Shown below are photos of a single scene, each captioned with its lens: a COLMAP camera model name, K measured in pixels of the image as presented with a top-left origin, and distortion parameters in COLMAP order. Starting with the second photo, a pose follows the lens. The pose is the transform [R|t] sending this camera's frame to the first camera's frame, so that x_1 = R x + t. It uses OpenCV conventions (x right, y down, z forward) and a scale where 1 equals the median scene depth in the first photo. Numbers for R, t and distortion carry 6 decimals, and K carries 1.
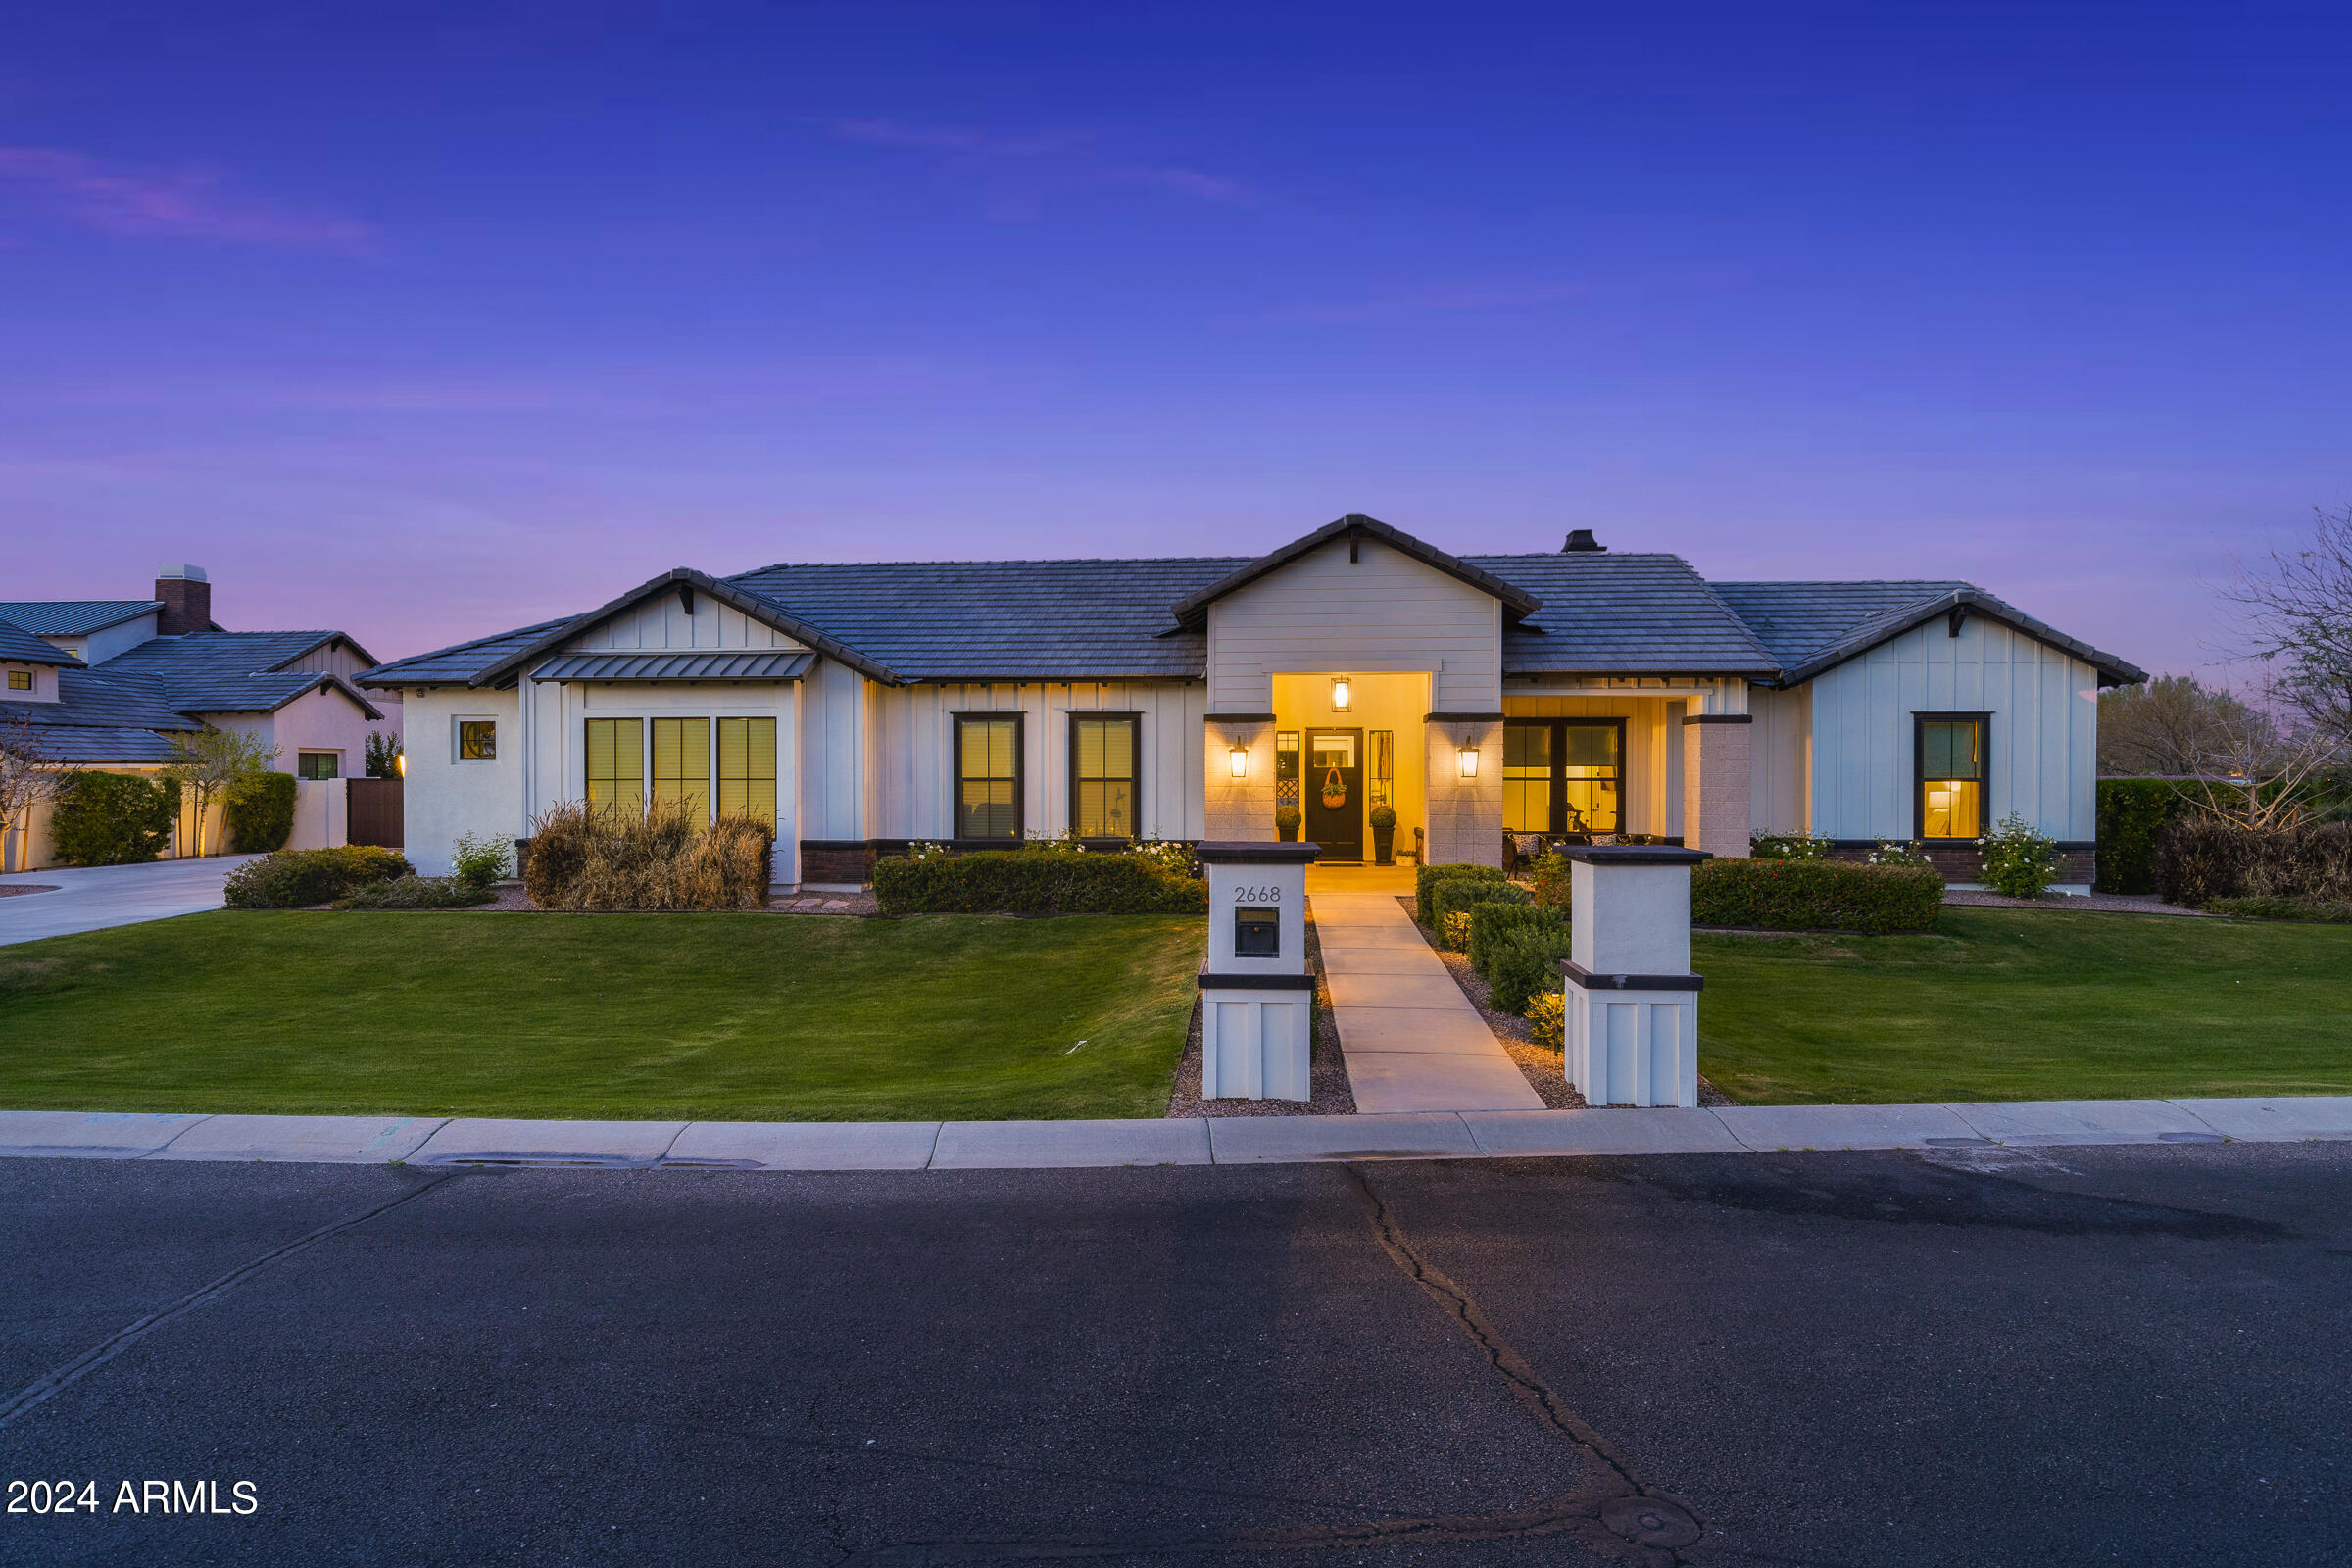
lens RADIAL K [[1323.1, 0, 1176.0], [0, 1323.1, 784.0], [0, 0, 1]] dist [-0.057501, -0.000464]
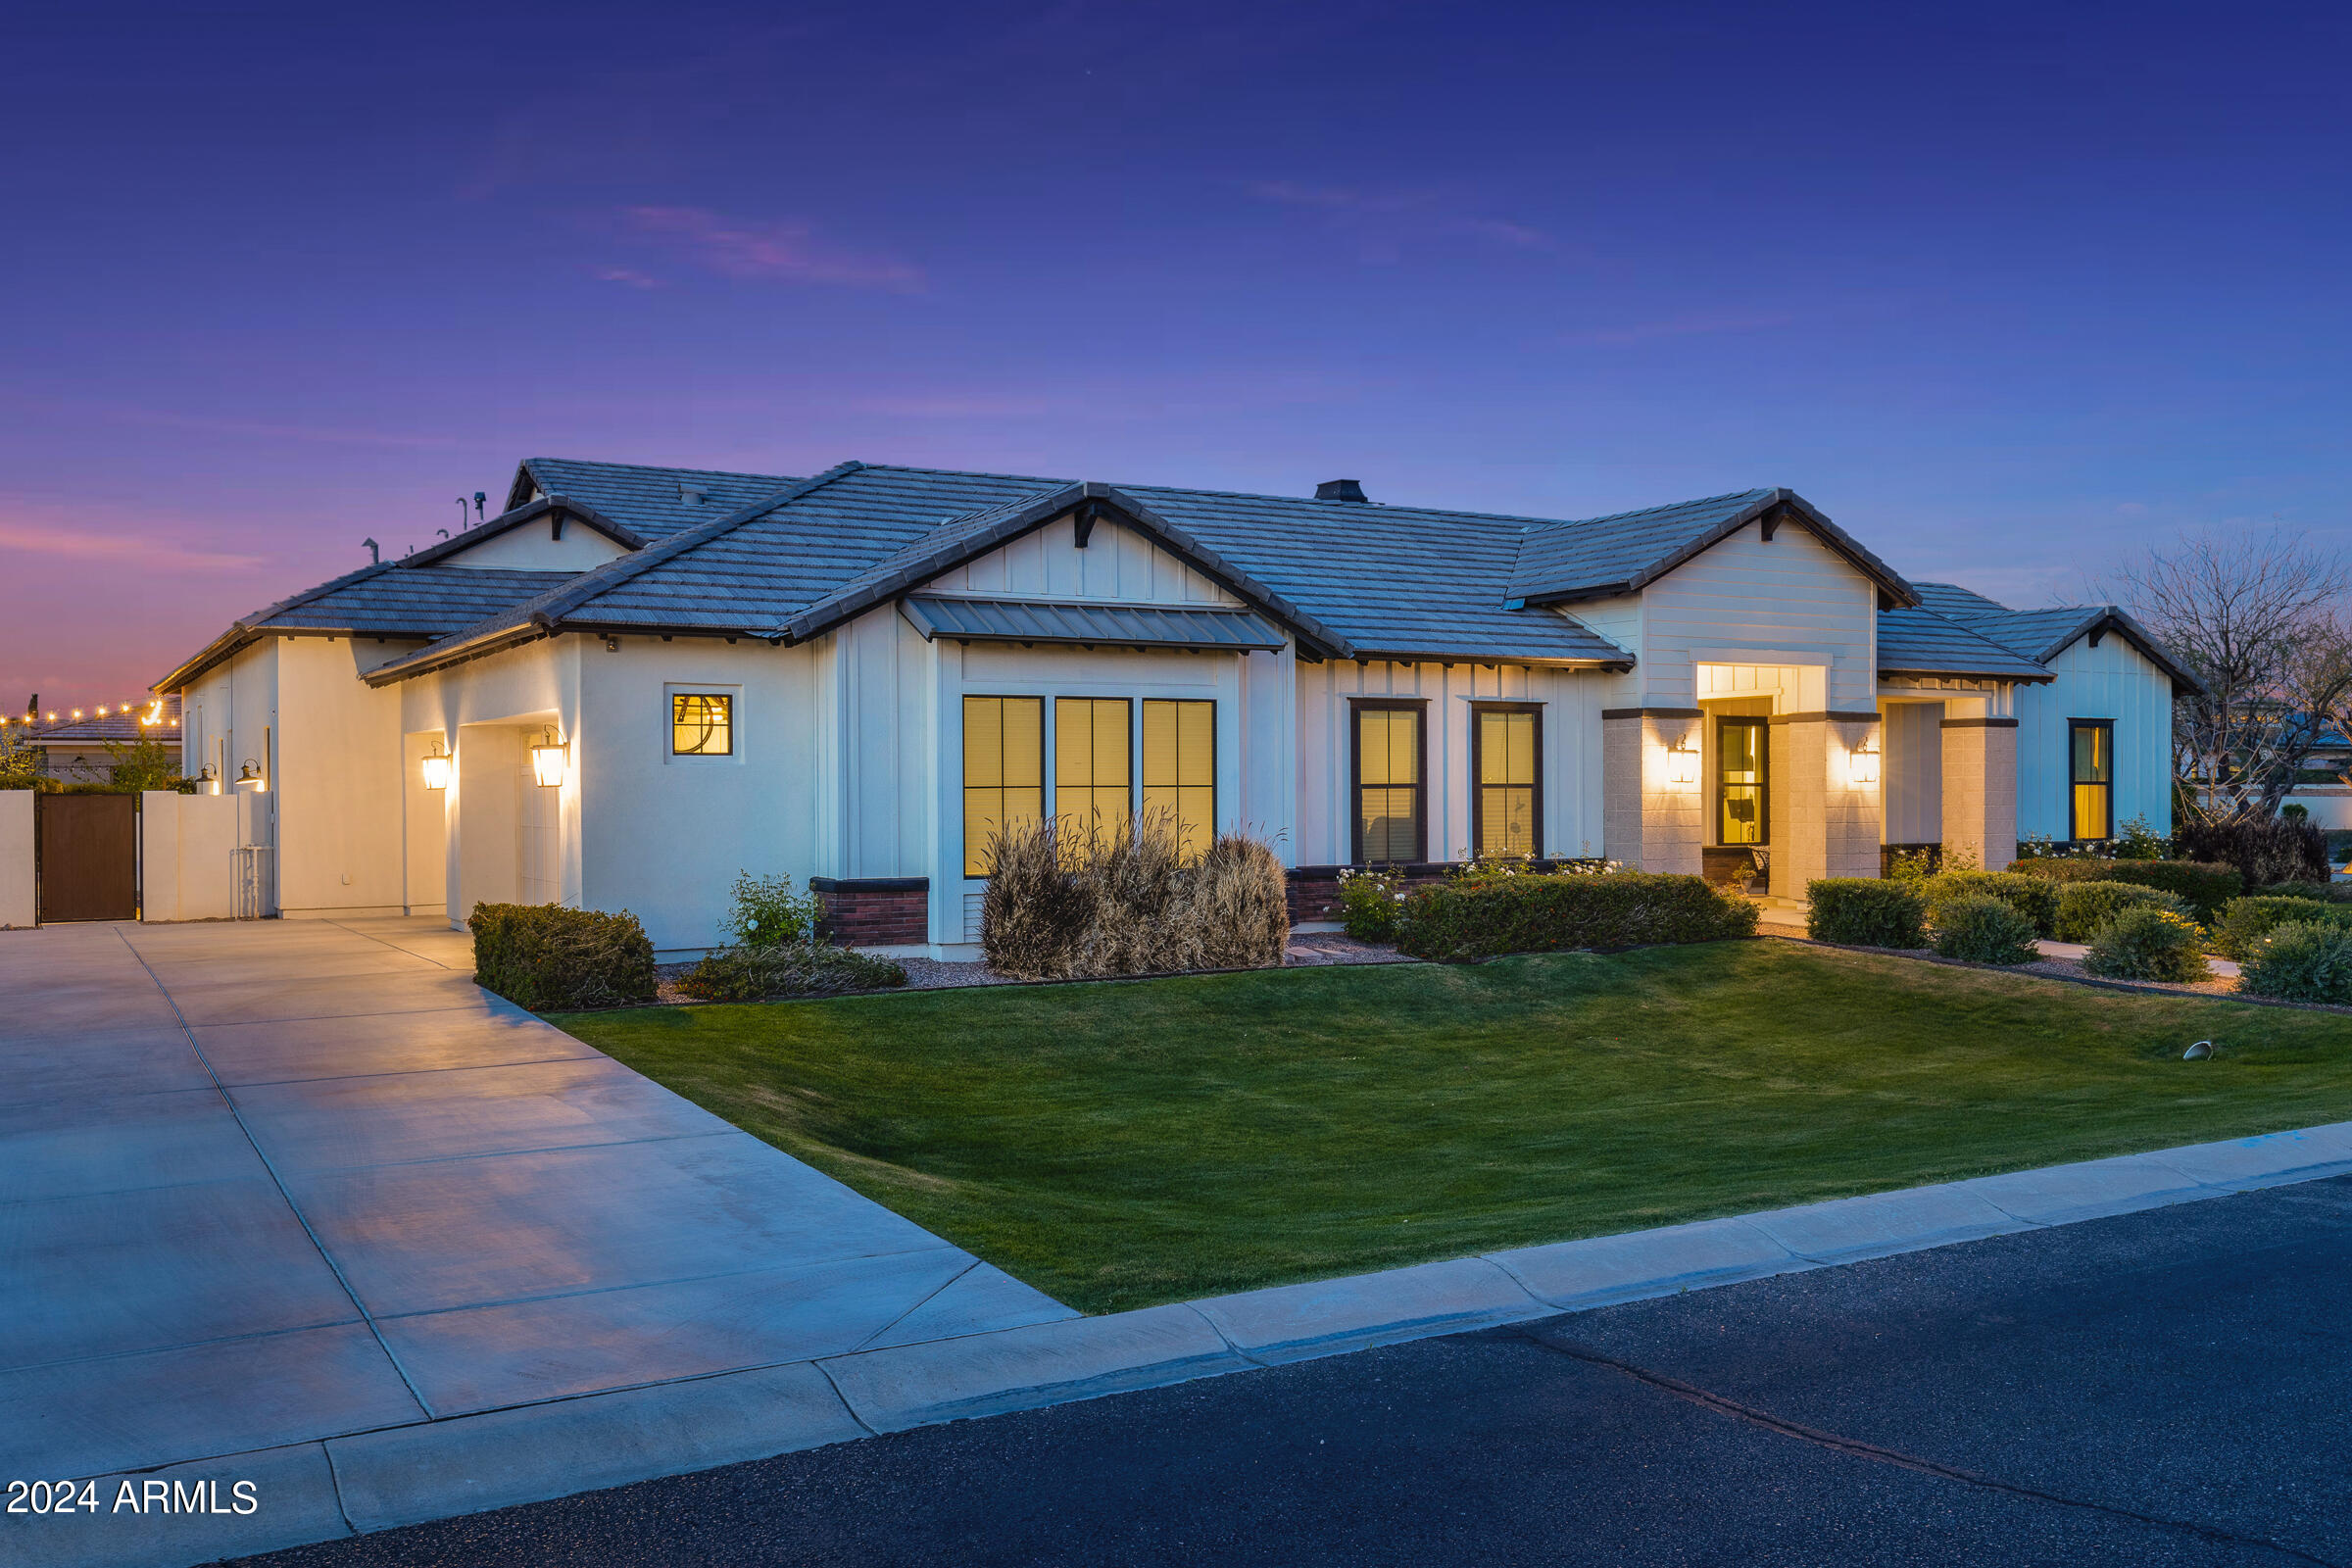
lens RADIAL K [[1989.9, 0, 1176.0], [0, 1989.9, 784.0], [0, 0, 1]] dist [-0.106522, 0.002114]
pose [[0.840780, -0.002322, 0.541372, -0.874874], [0.008330, 0.999928, -0.008648, 0.004502], [-0.541313, 0.011780, 0.840738, 0.096631]]
